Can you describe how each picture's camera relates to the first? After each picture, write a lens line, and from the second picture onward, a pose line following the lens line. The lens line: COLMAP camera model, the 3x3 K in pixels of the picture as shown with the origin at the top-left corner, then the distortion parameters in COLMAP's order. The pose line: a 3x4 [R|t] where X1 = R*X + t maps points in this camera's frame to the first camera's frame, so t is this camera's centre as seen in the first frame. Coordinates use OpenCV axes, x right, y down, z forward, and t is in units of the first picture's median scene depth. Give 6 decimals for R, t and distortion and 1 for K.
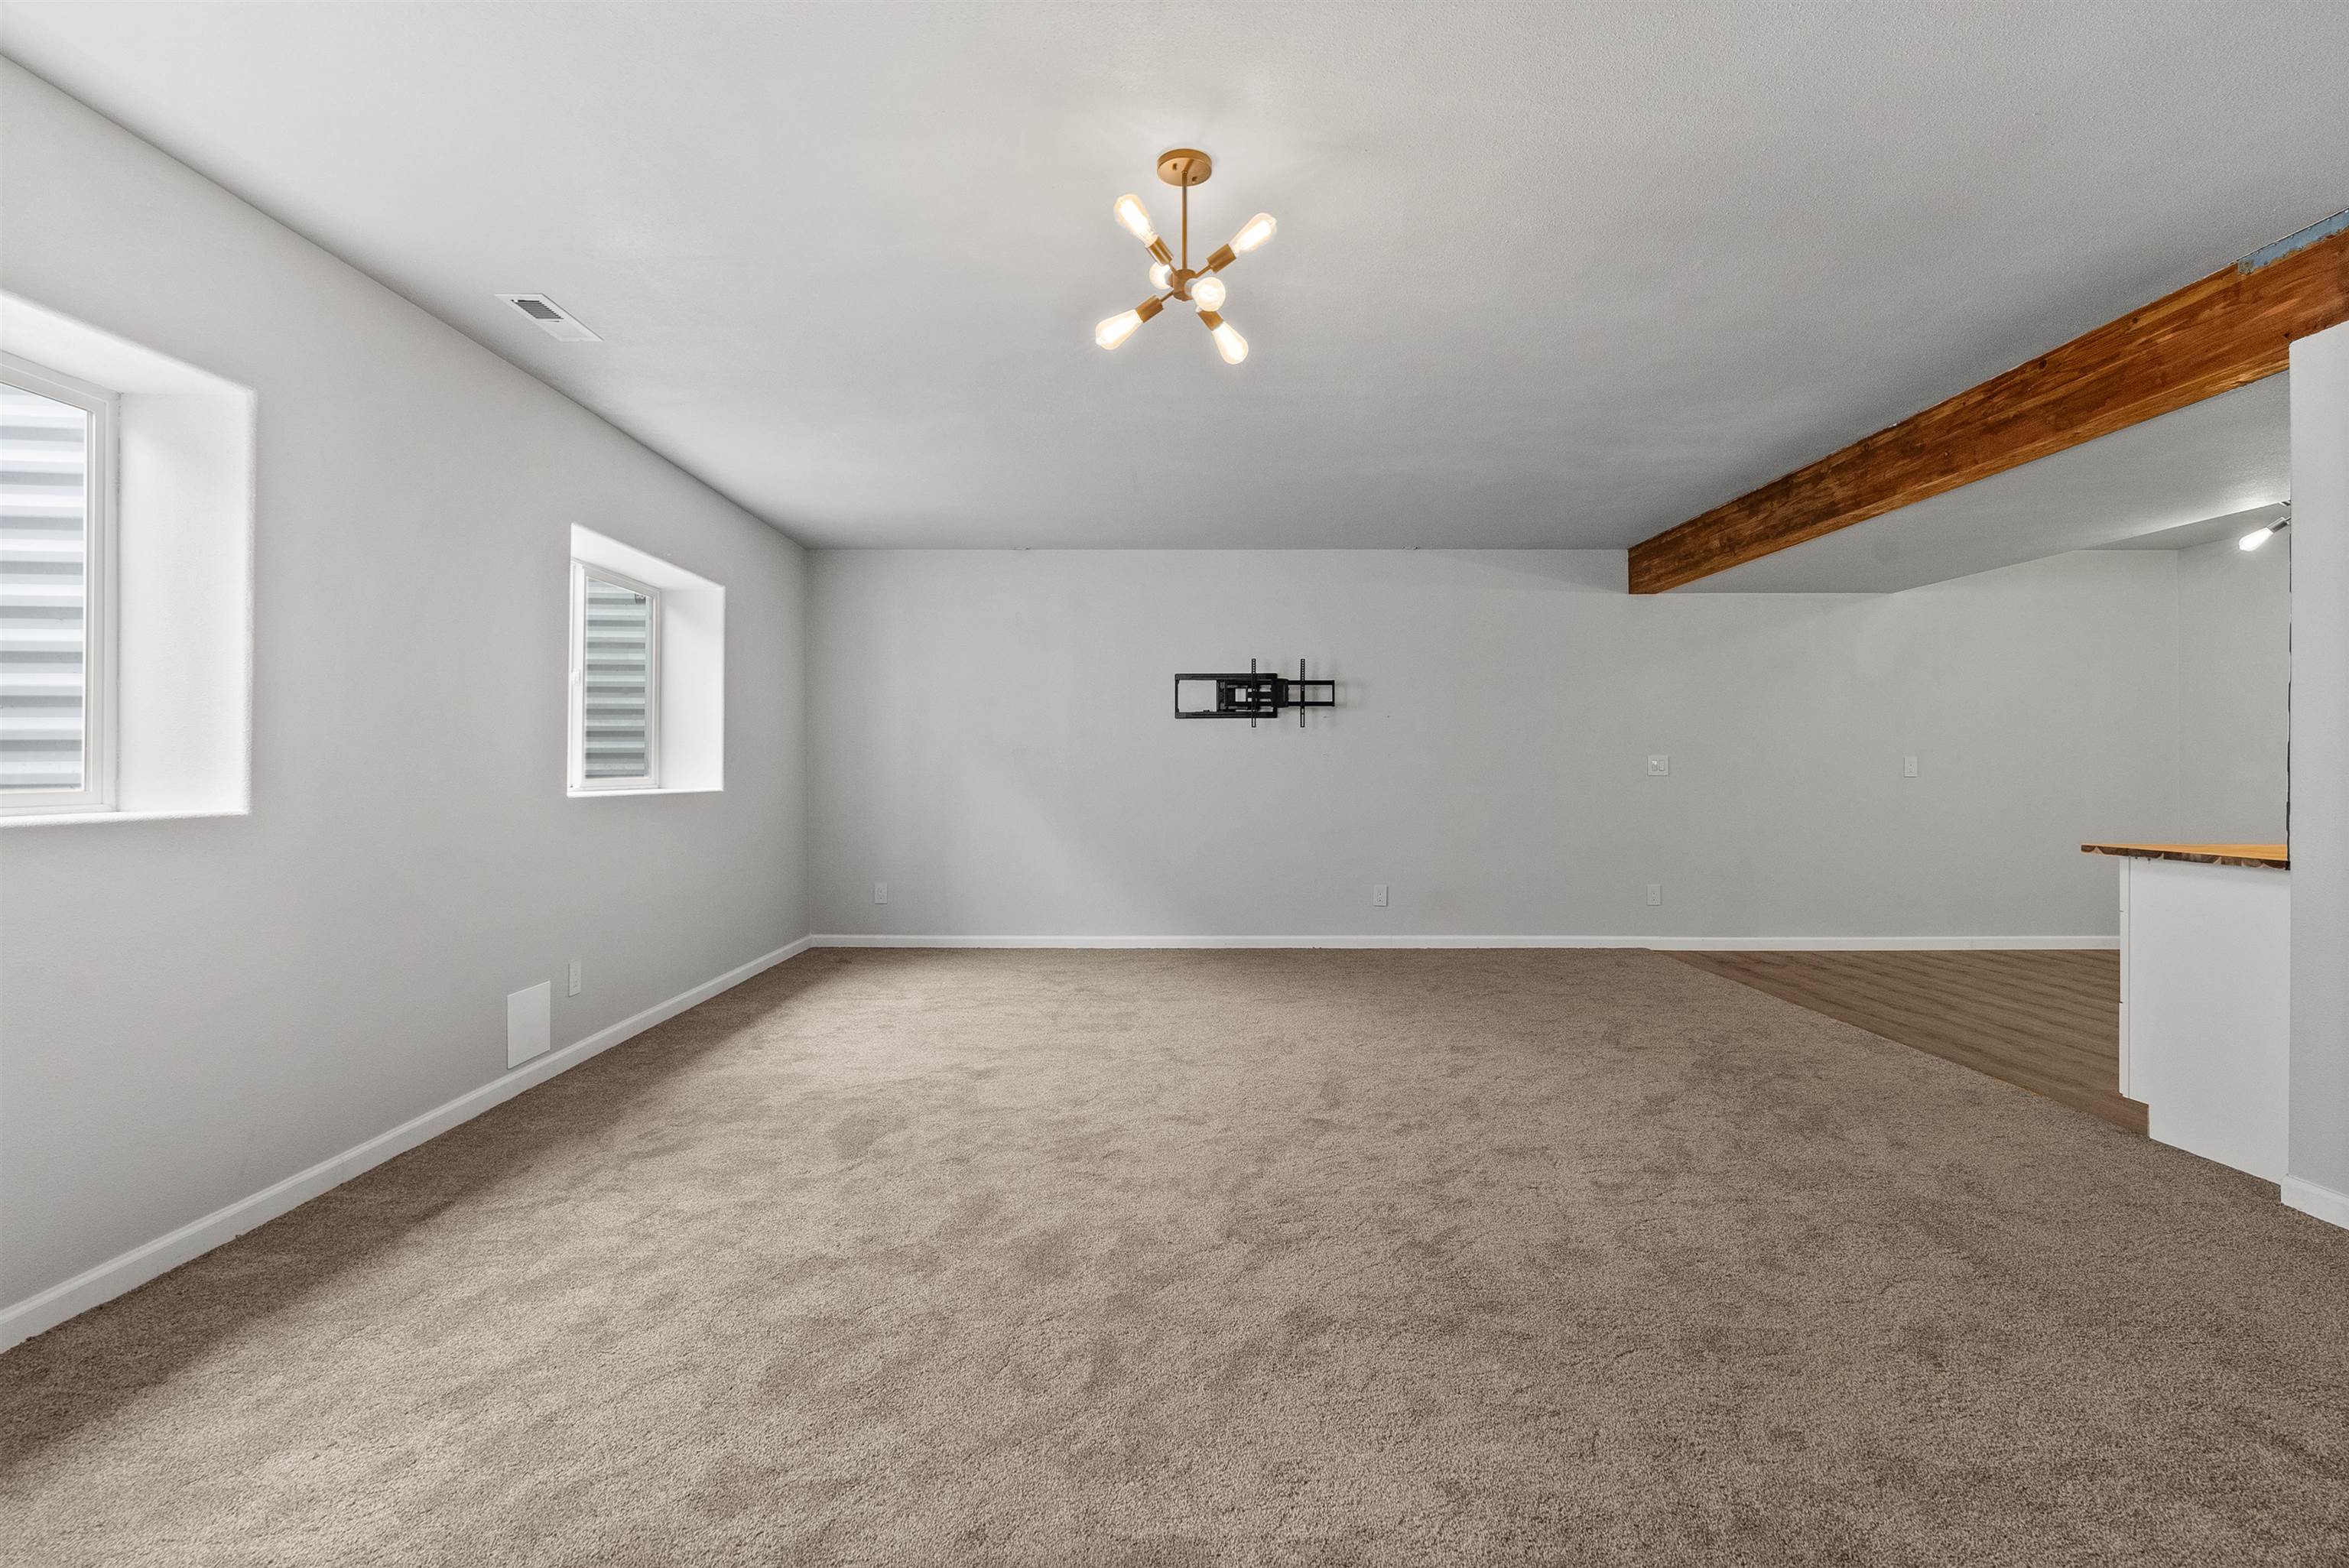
lens RADIAL K [[1095.4, 0, 1179.3], [0, 1095.4, 767.3], [0, 0, 1]] dist [-0.014123, 0.007275]
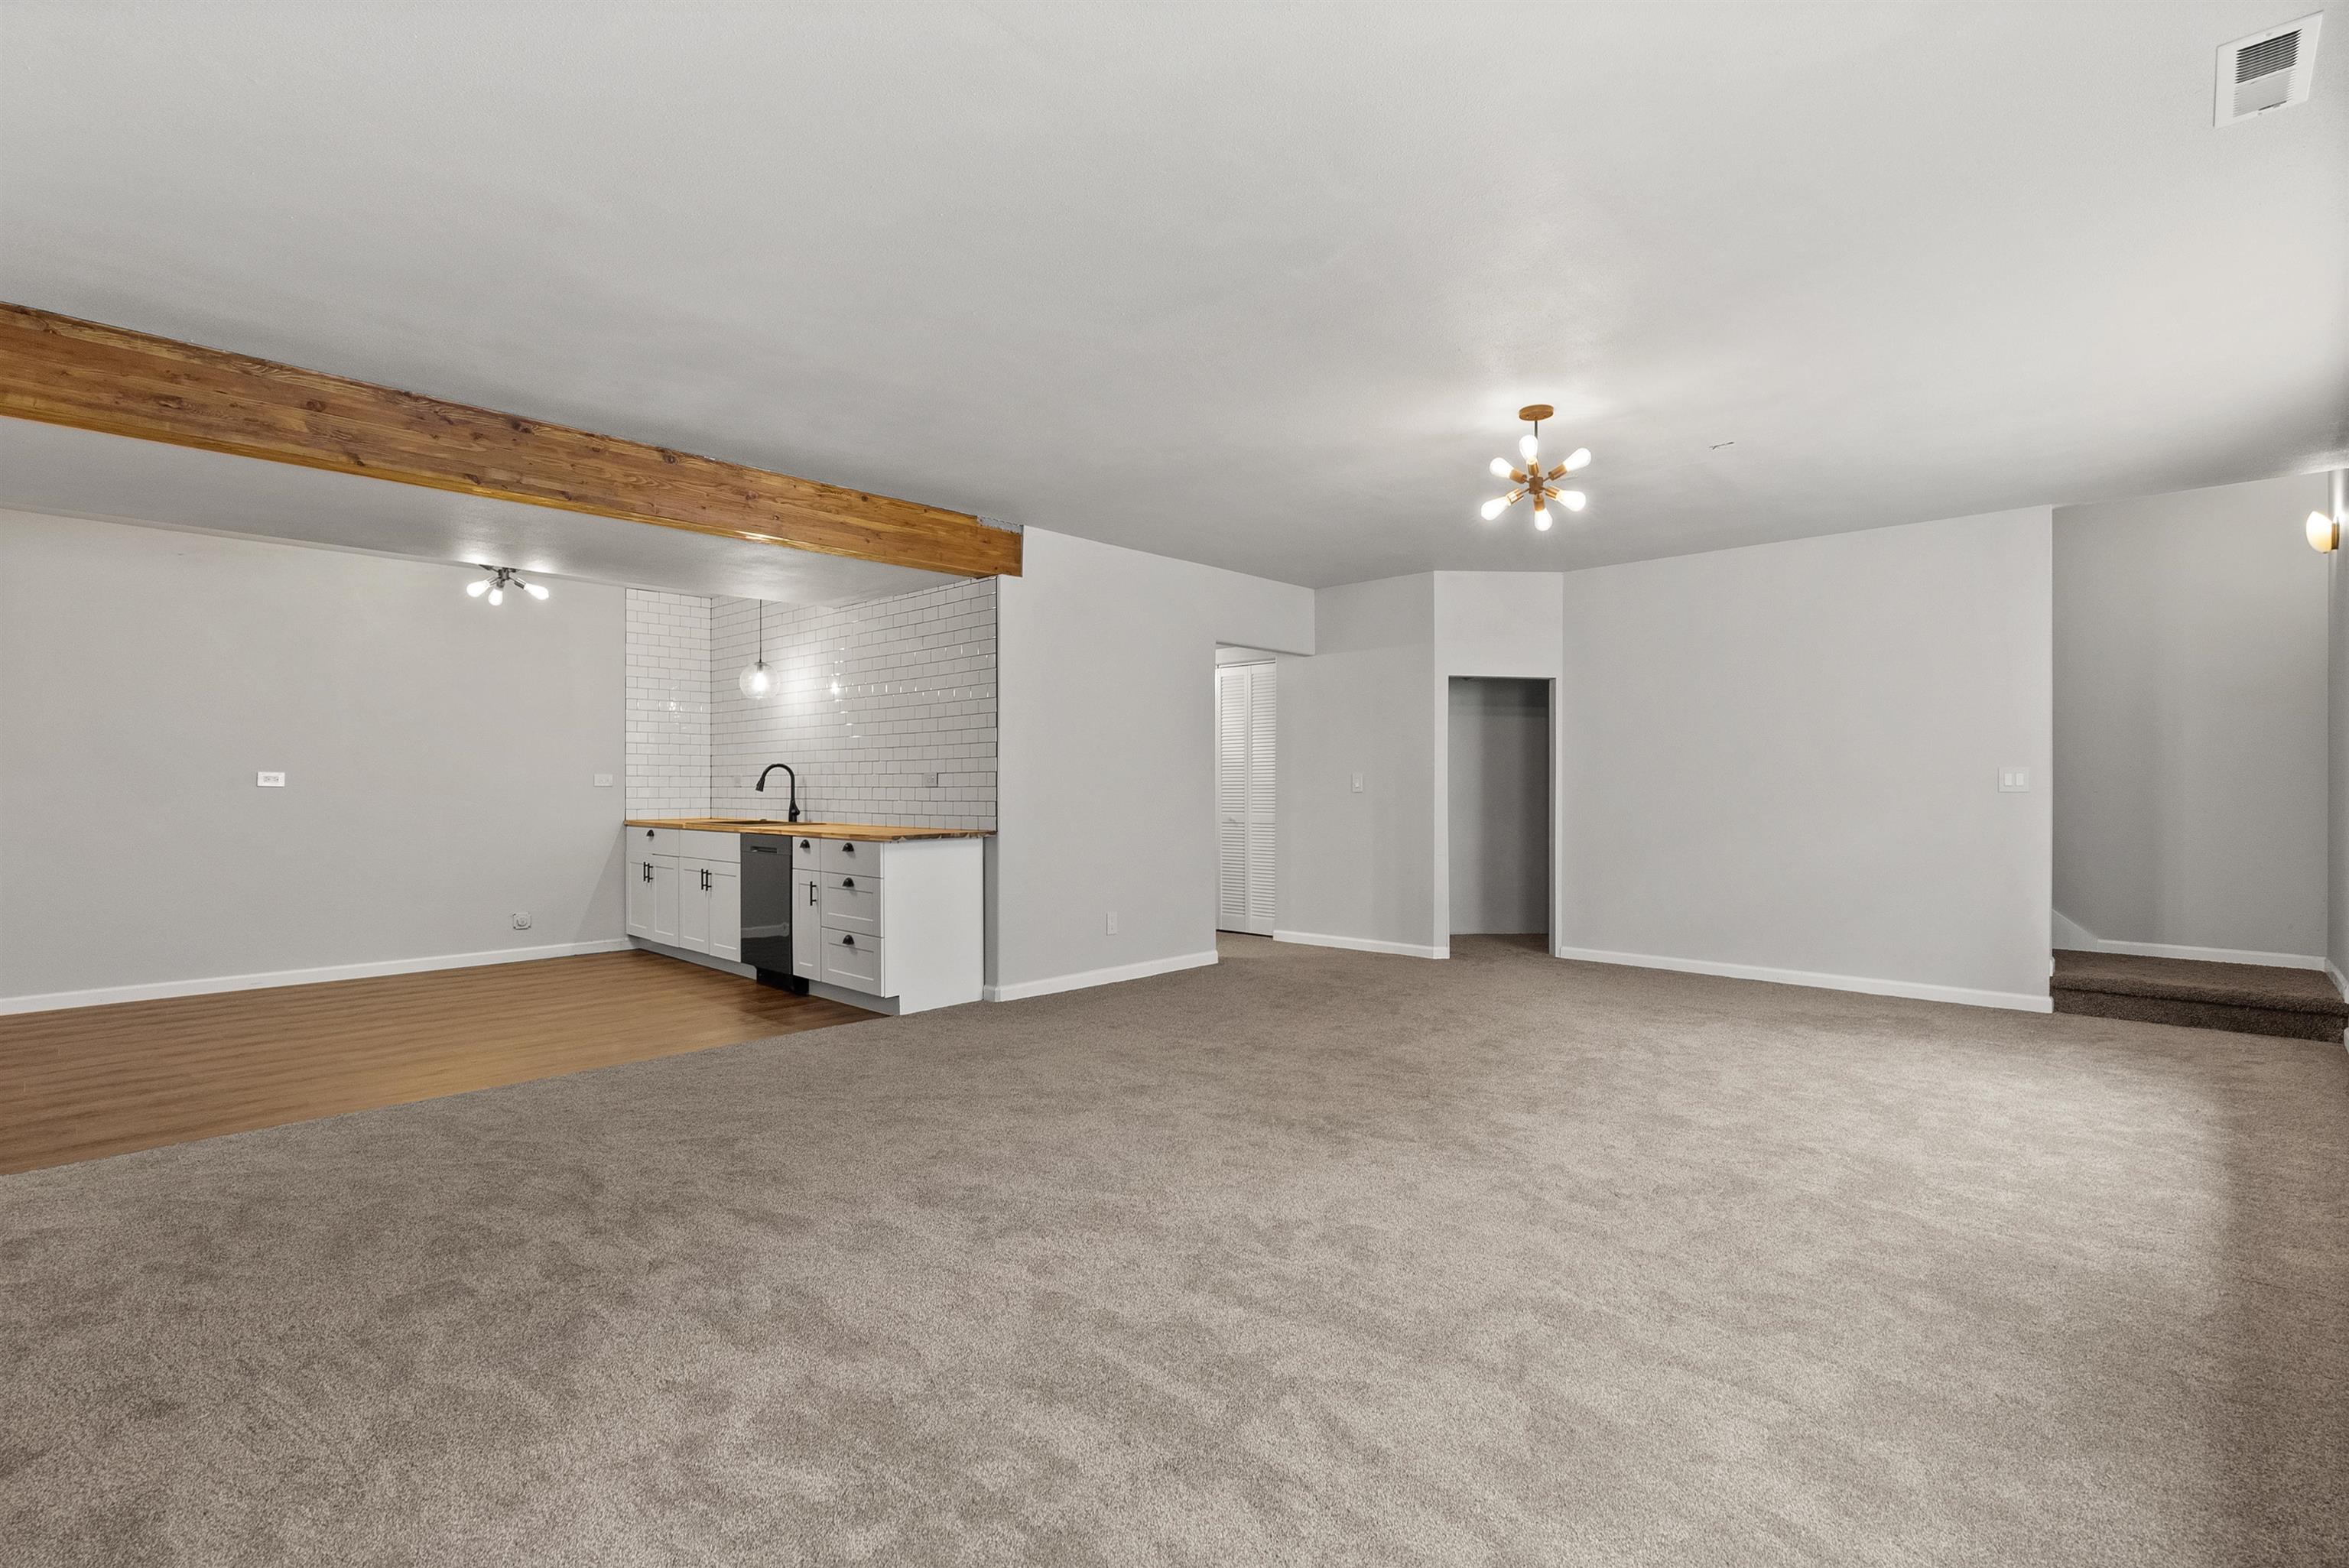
lens RADIAL K [[1078.1, 0, 1167.5], [0, 1078.1, 778.0], [0, 0, 1]] dist [-0.014073, 0.006564]
pose [[-0.720456, -0.005305, 0.693480, -0.480518], [-0.007507, 0.999972, -0.000150, -0.012449], [-0.693460, -0.005314, -0.720475, 1.825682]]
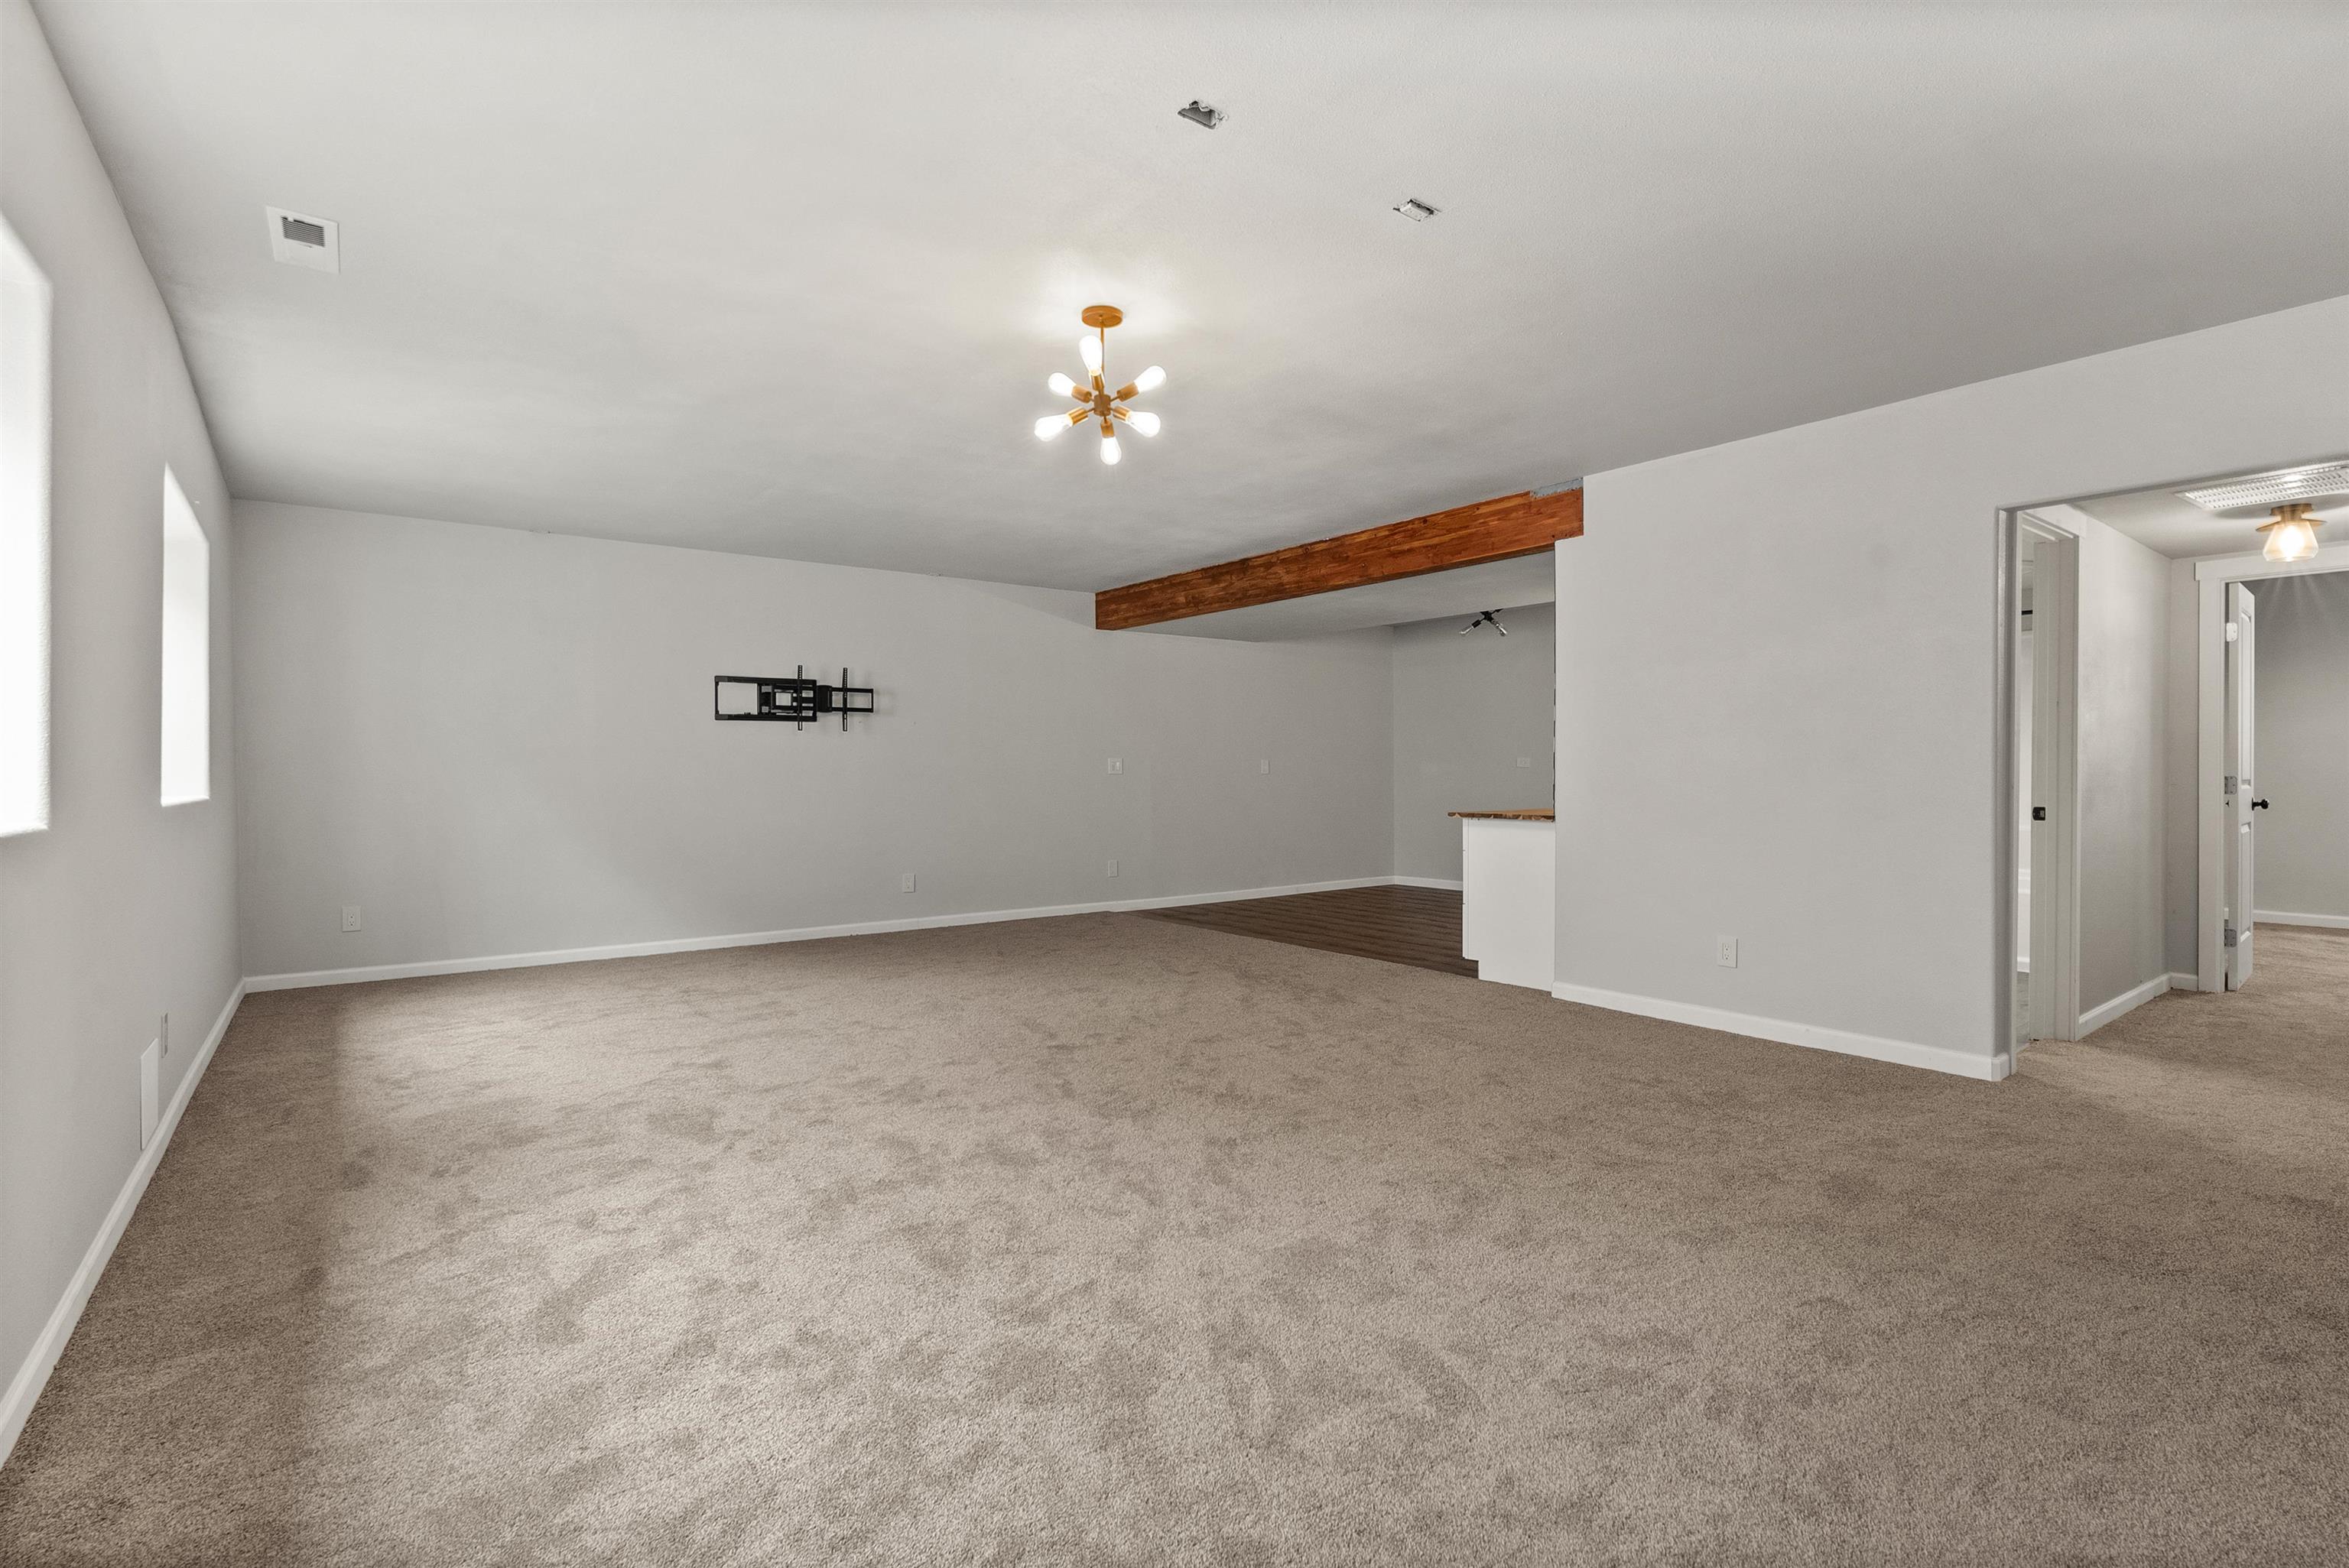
lens RADIAL K [[1078.1, 0, 1167.5], [0, 1078.1, 778.0], [0, 0, 1]] dist [-0.014073, 0.006564]
pose [[0.799709, -0.007436, 0.600342, -0.525317], [0.002740, 0.999958, 0.008736, 0.002258], [-0.600382, -0.005342, 0.799696, -0.073383]]
